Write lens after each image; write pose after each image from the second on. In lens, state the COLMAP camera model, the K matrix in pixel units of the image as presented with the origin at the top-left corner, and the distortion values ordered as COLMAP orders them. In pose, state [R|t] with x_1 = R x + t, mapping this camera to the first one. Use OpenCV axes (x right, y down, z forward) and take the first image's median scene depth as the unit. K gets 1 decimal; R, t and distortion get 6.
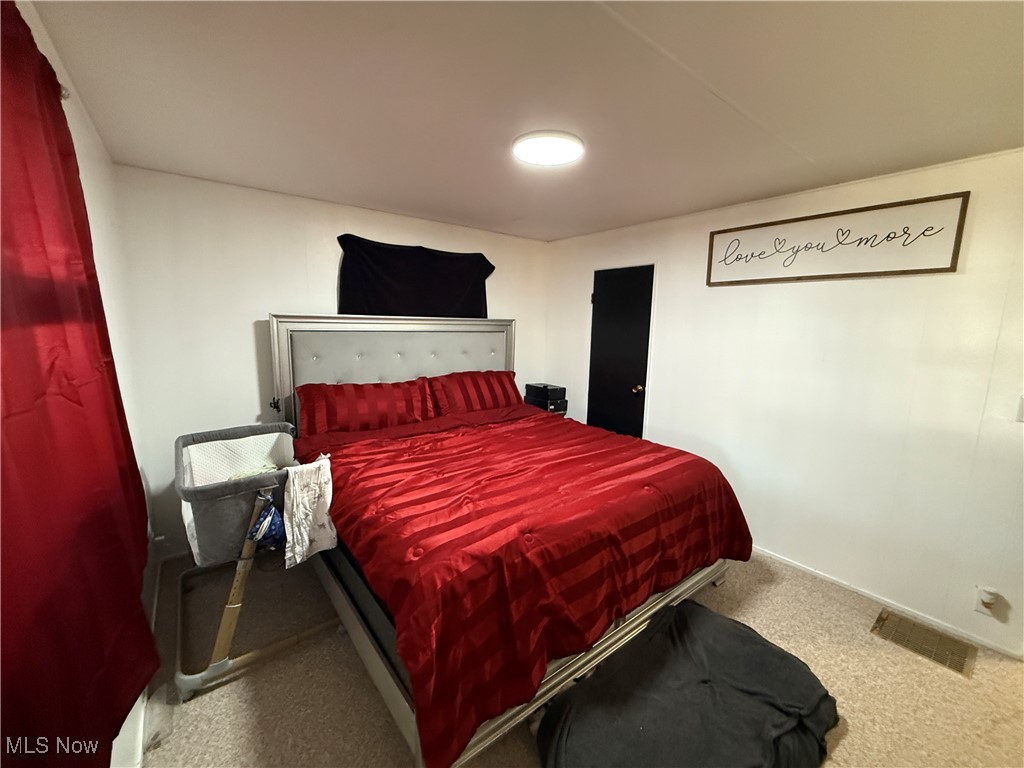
lens RADIAL K [[411.6, 0, 515.1], [0, 411.6, 381.5], [0, 0, 1]] dist [-0.002827, 0.000078]
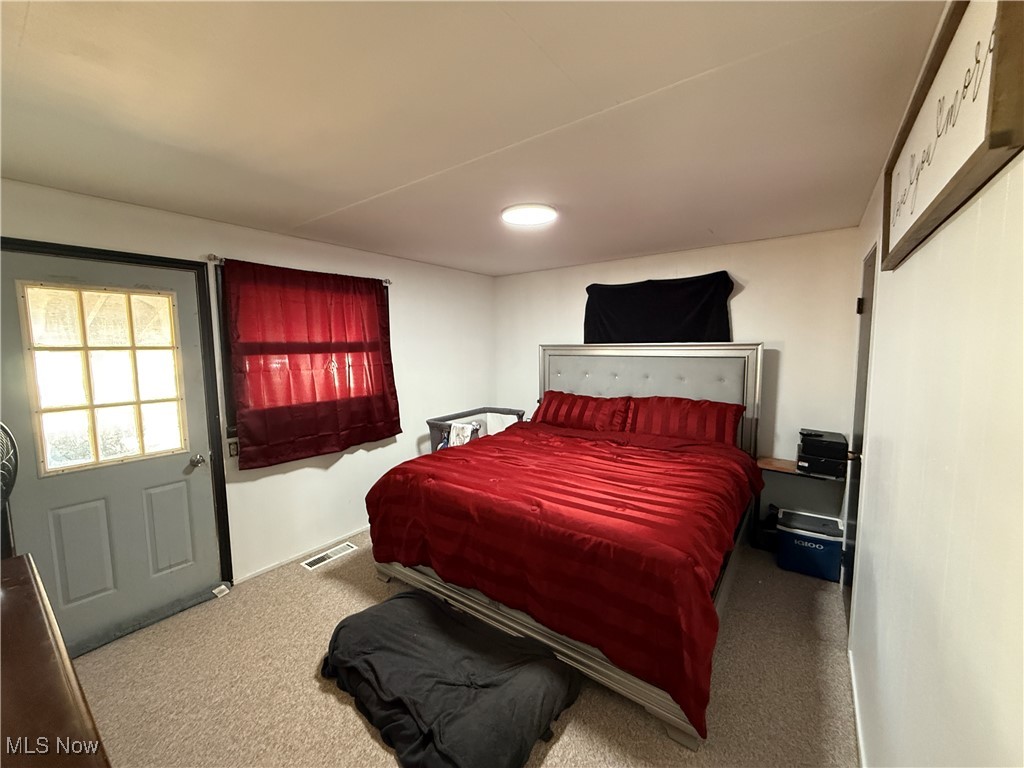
lens RADIAL K [[411.6, 0, 515.5], [0, 411.6, 387.0], [0, 0, 1]] dist [-0.002827, 0.000078]
pose [[0.273254, 0.076844, -0.958868, 0.830648], [-0.125827, 0.991095, 0.043569, -0.050985], [0.953677, 0.108746, 0.280490, 0.414143]]
